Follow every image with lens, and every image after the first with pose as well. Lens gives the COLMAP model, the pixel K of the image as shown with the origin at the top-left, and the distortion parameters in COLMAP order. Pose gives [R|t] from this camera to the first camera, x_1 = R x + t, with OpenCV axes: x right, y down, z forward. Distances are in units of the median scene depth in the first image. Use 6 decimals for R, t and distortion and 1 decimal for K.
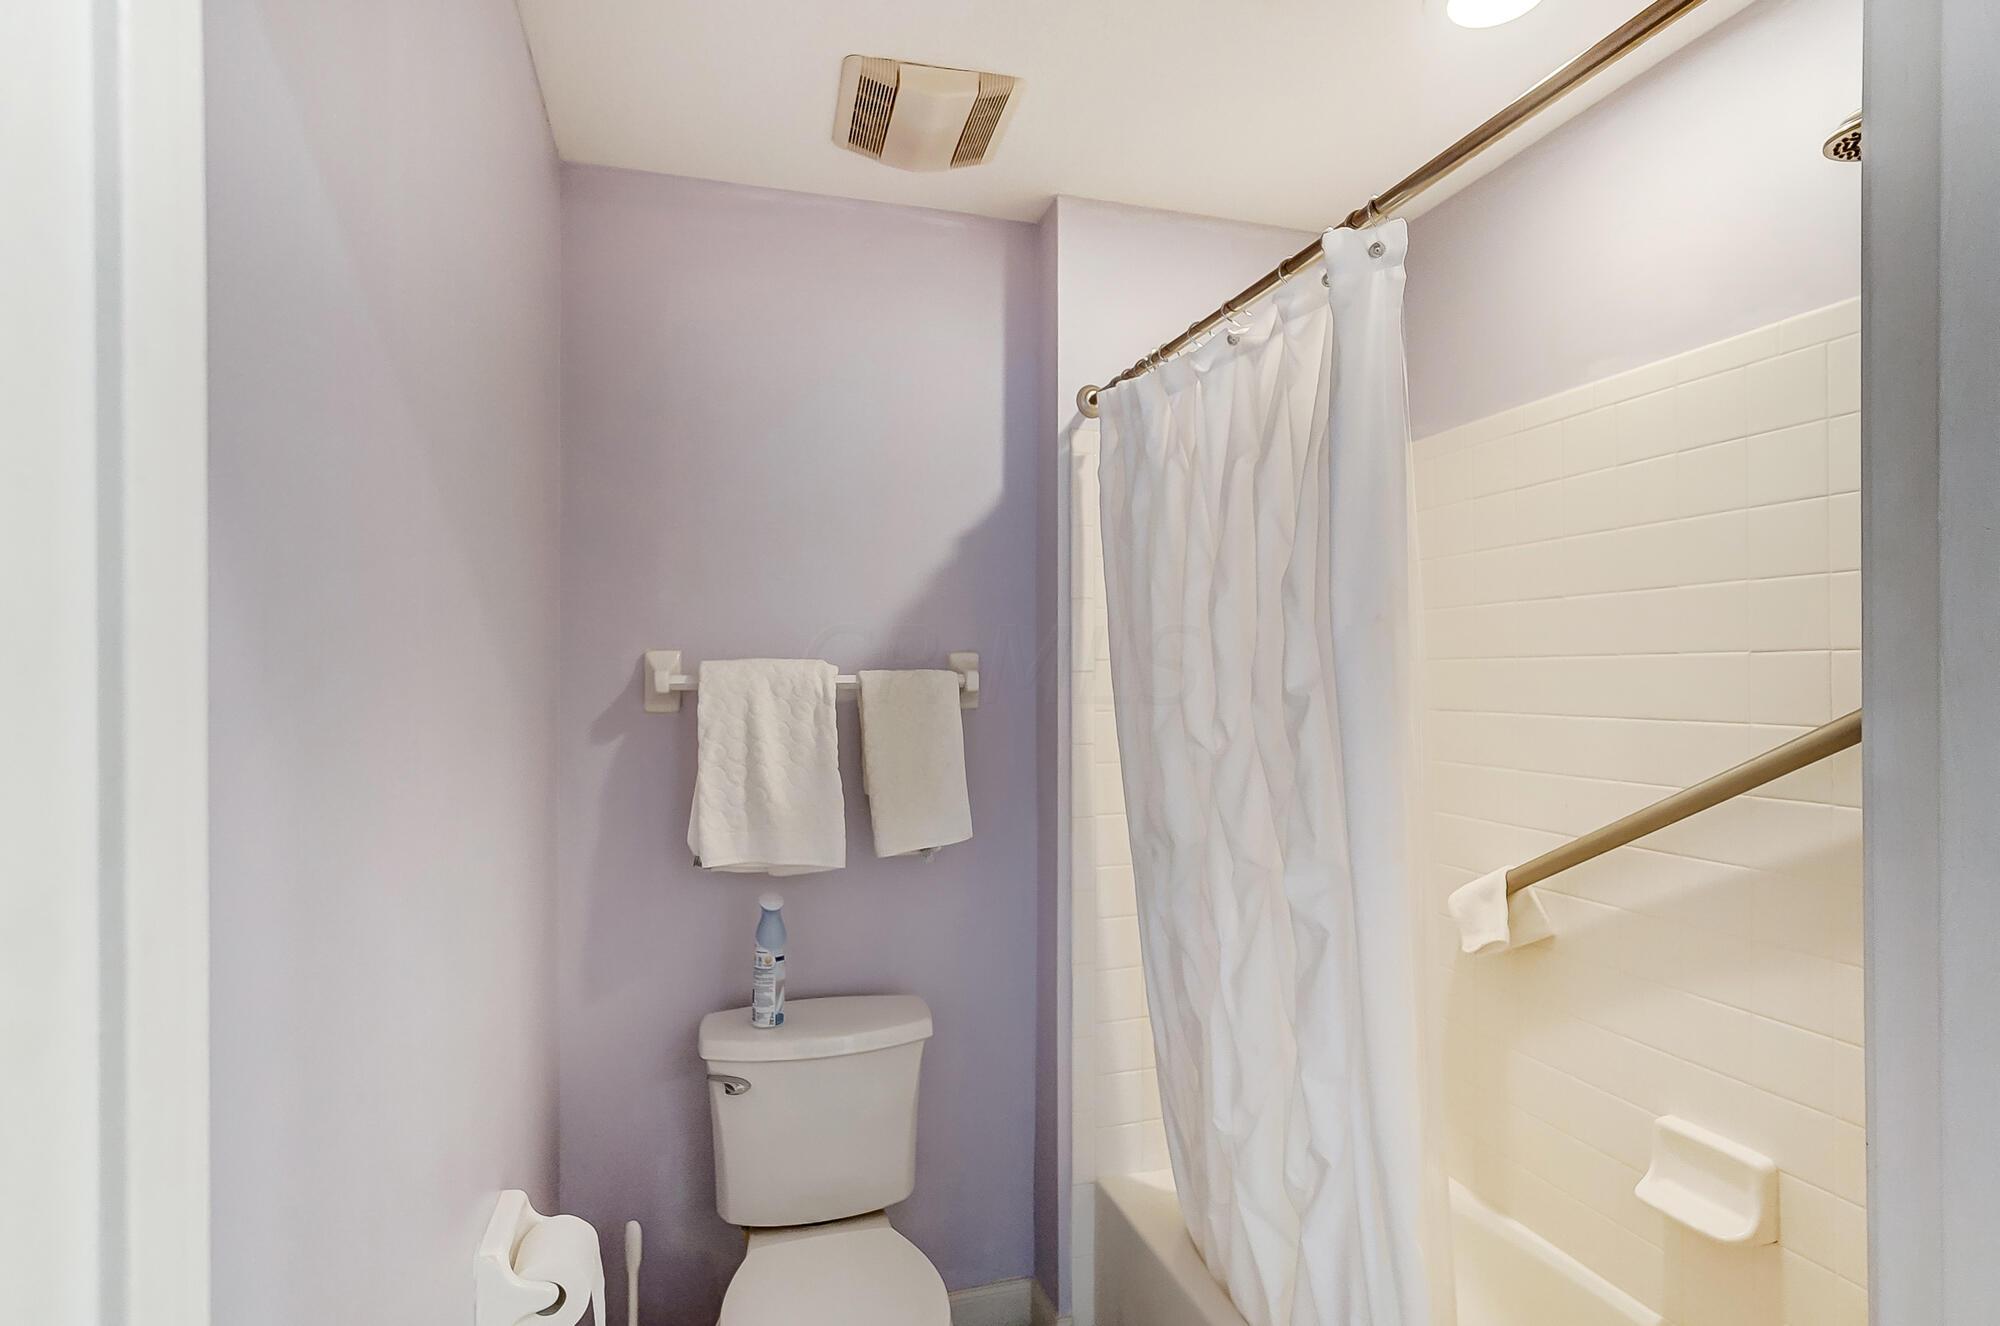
lens RADIAL K [[972.1, 0, 994.6], [0, 972.1, 660.6], [0, 0, 1]] dist [-0.005572, -0.000597]
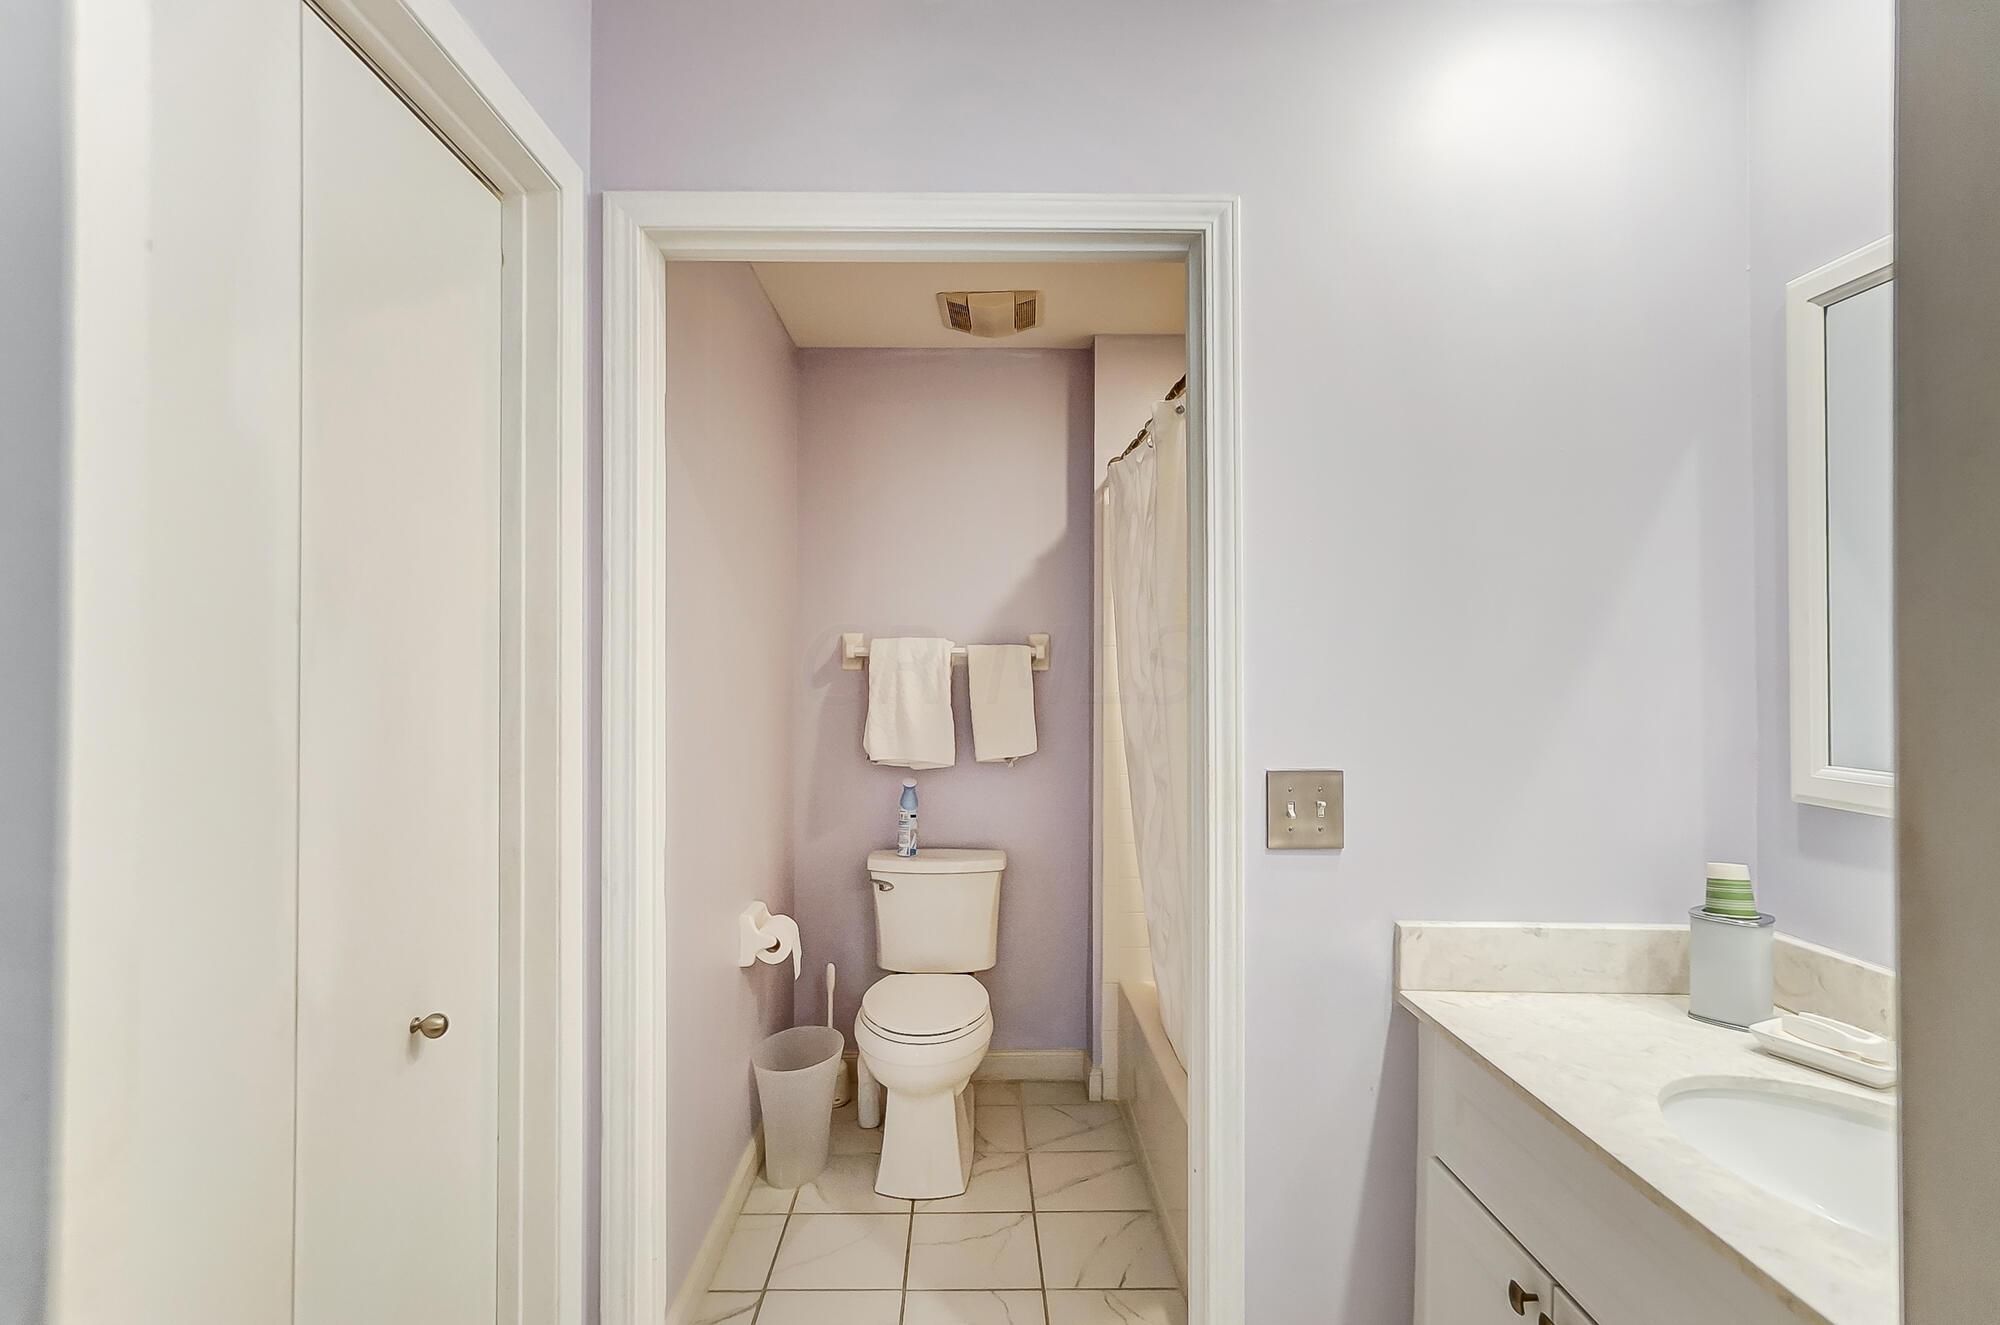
lens RADIAL K [[972.1, 0, 994.6], [0, 972.1, 660.1], [0, 0, 1]] dist [-0.005572, -0.000597]
pose [[0.962772, 0.001477, -0.270310, 0.350396], [-0.003056, 0.999981, -0.005423, 0.045102], [0.270296, 0.006047, 0.962758, -0.550212]]
